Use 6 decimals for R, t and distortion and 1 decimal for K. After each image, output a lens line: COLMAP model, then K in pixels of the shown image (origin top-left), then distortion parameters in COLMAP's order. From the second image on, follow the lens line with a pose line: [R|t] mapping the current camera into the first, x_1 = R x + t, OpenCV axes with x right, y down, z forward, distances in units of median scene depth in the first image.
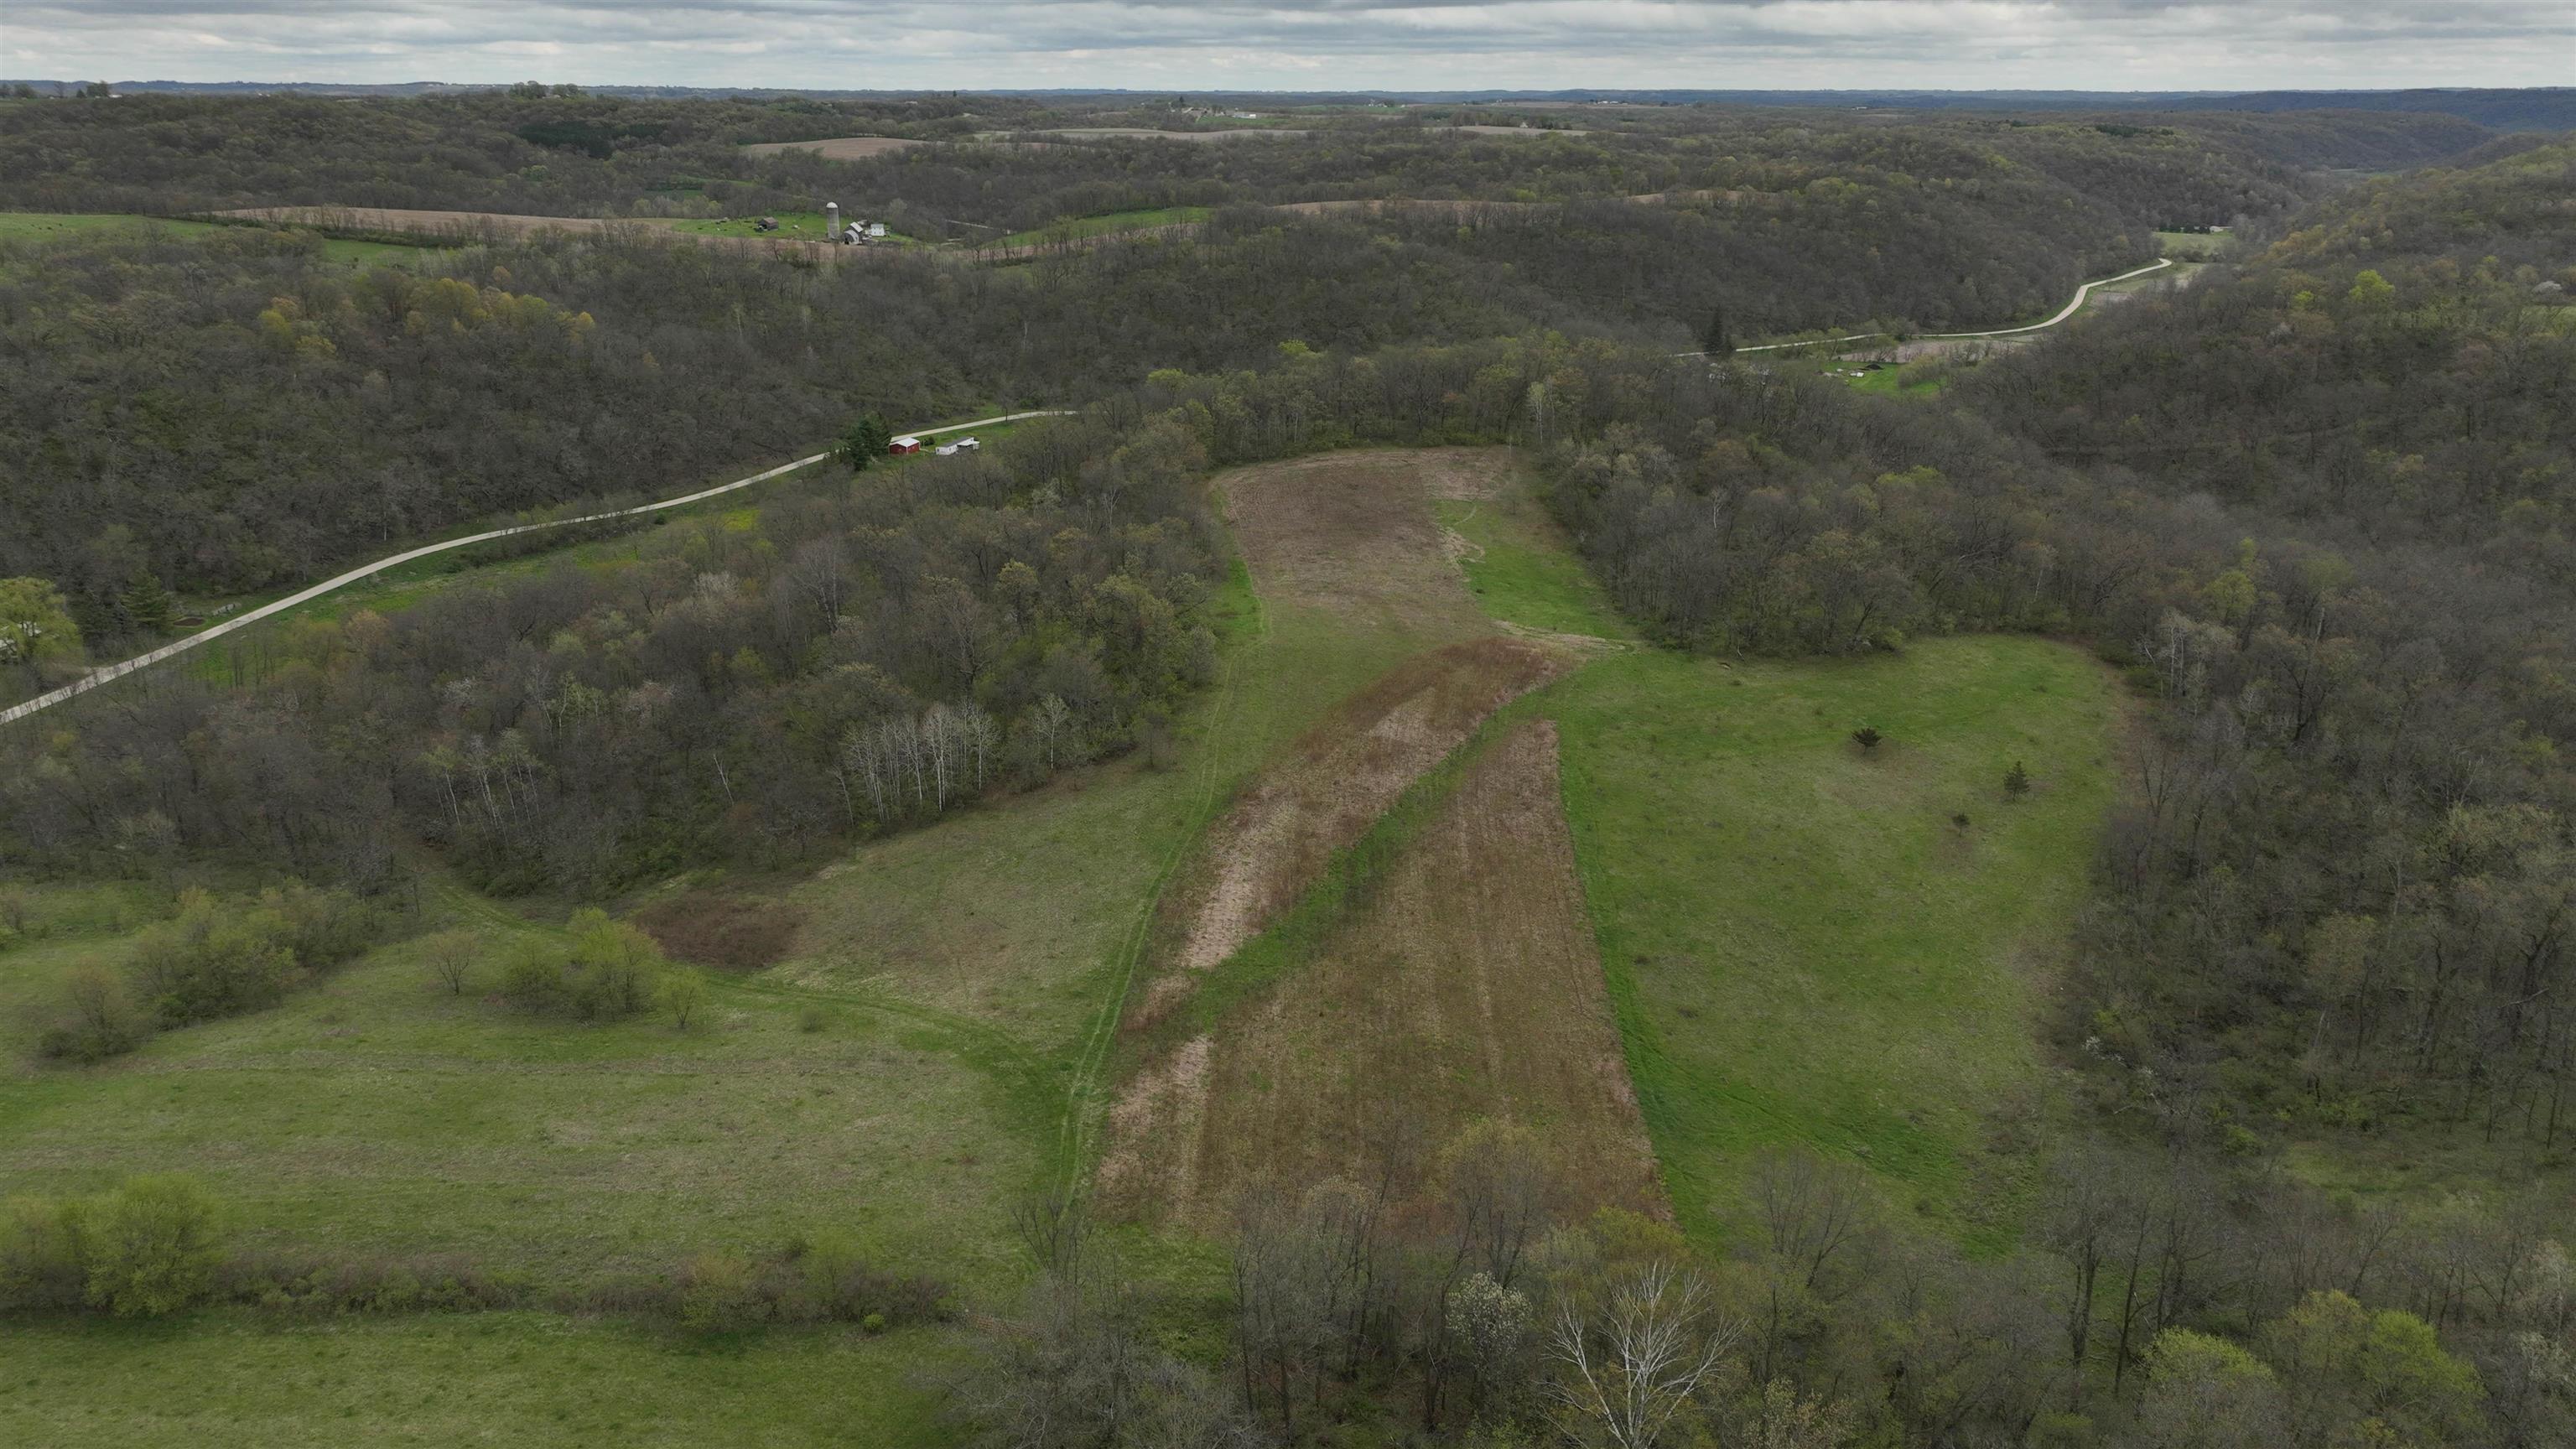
lens RADIAL K [[1815.0, 0, 1280.4], [0, 1815.0, 735.4], [0, 0, 1]] dist [-0.003103, 0.023859]
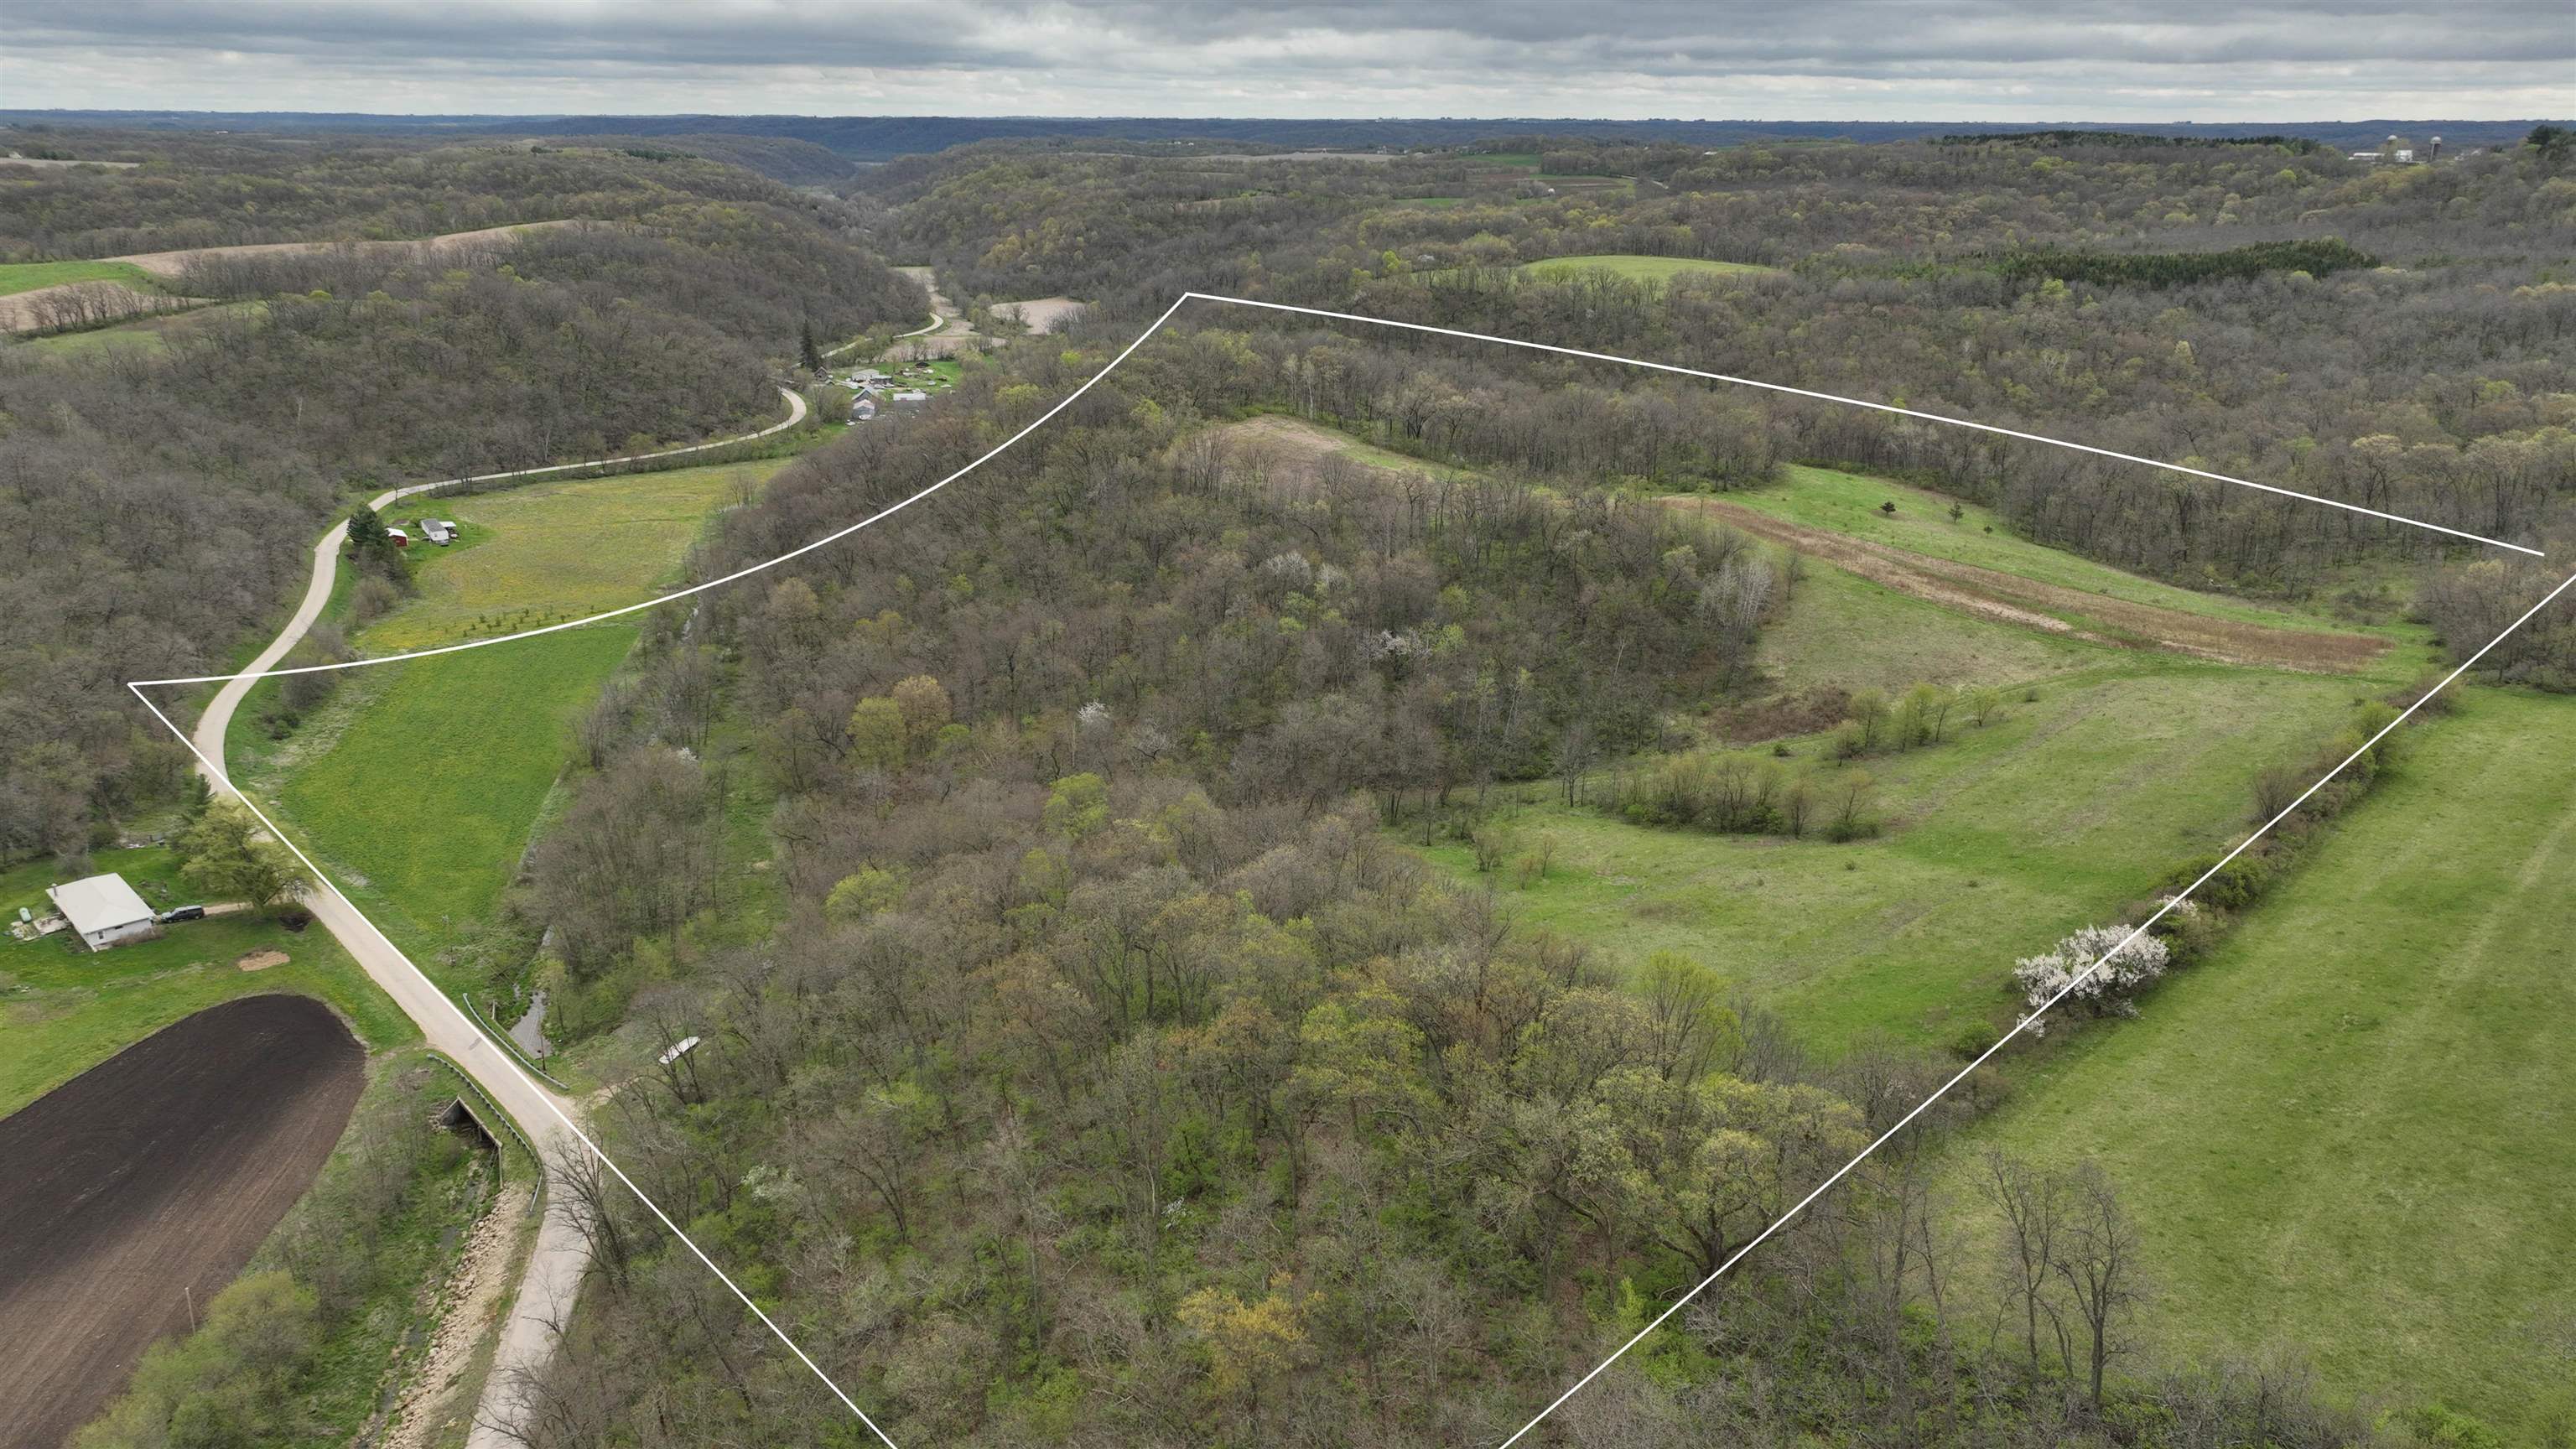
lens RADIAL K [[1815.0, 0, 1297.5], [0, 1815.0, 725.0], [0, 0, 1]] dist [-0.003103, 0.023859]
pose [[0.649326, -0.239860, 0.721694, -0.860511], [0.253097, 0.963023, 0.092349, -0.064681], [-0.717159, 0.122694, 0.686024, 0.151015]]
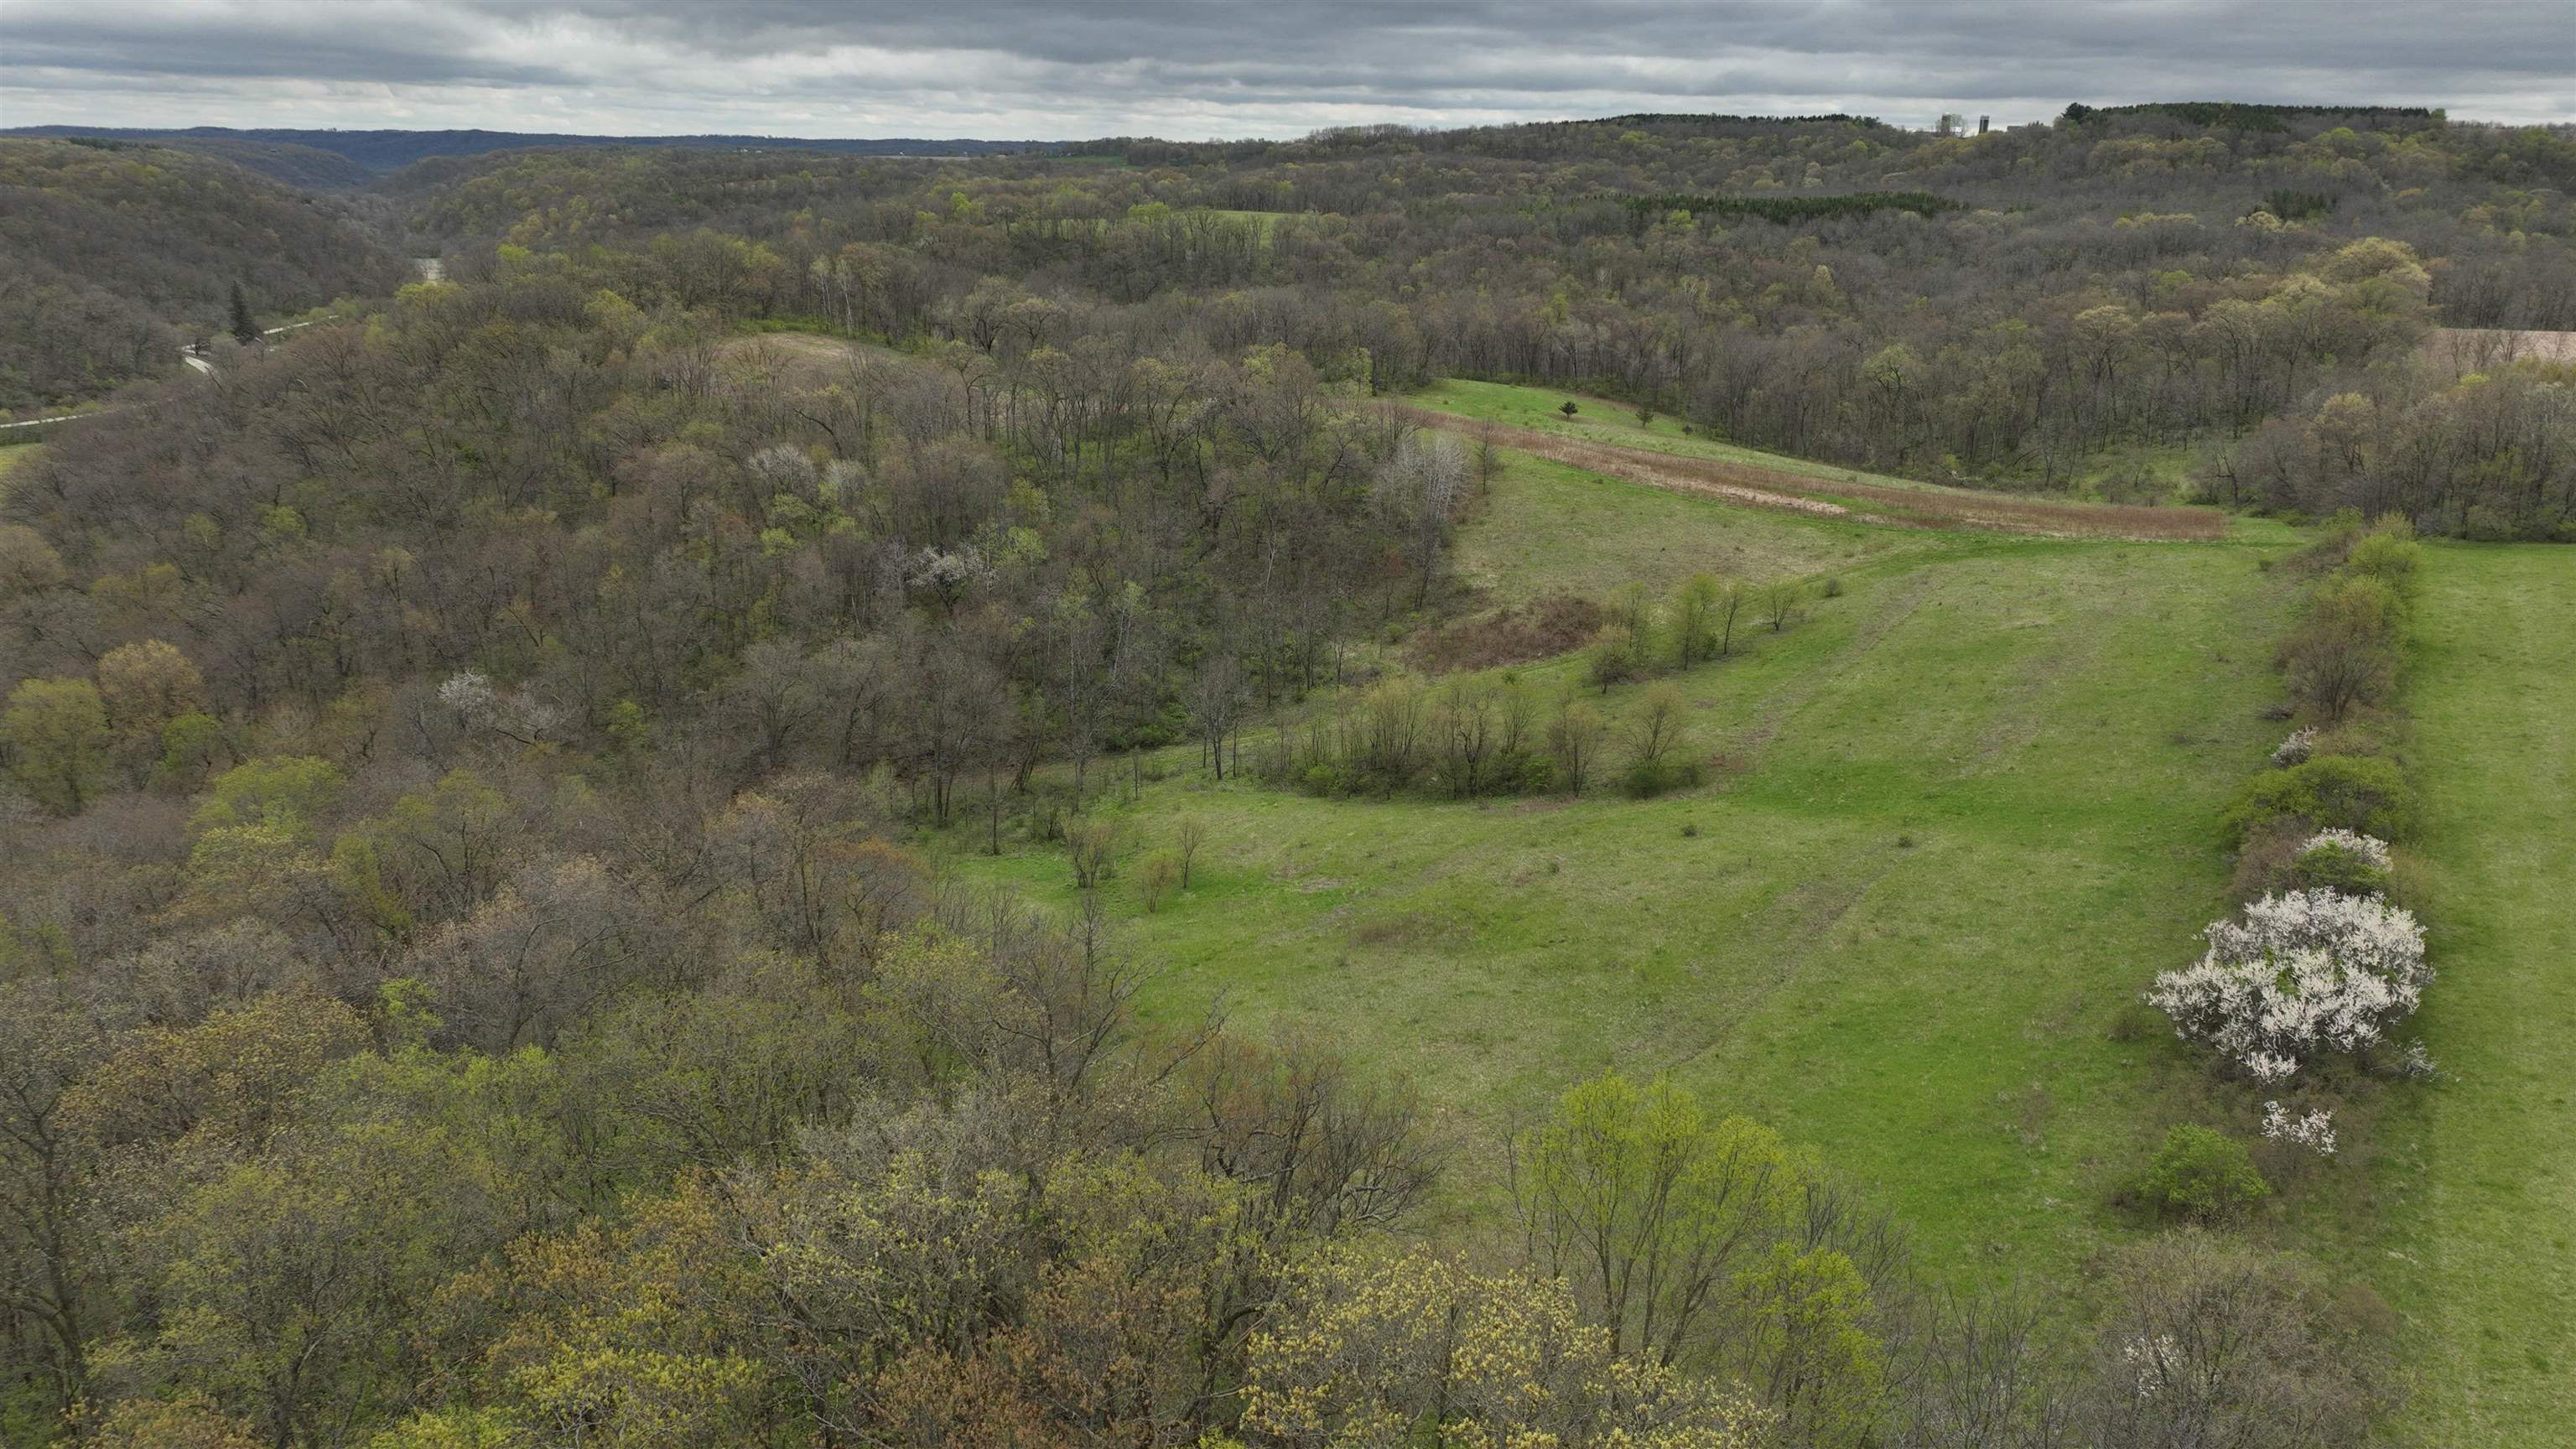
lens RADIAL K [[1815.0, 0, 1296.9], [0, 1815.0, 715.8], [0, 0, 1]] dist [-0.003103, 0.023859]
pose [[0.471326, -0.259797, 0.842827, -0.662136], [0.288384, 0.948497, 0.131099, -0.011449], [-0.833479, 0.181268, 0.521973, 0.304417]]
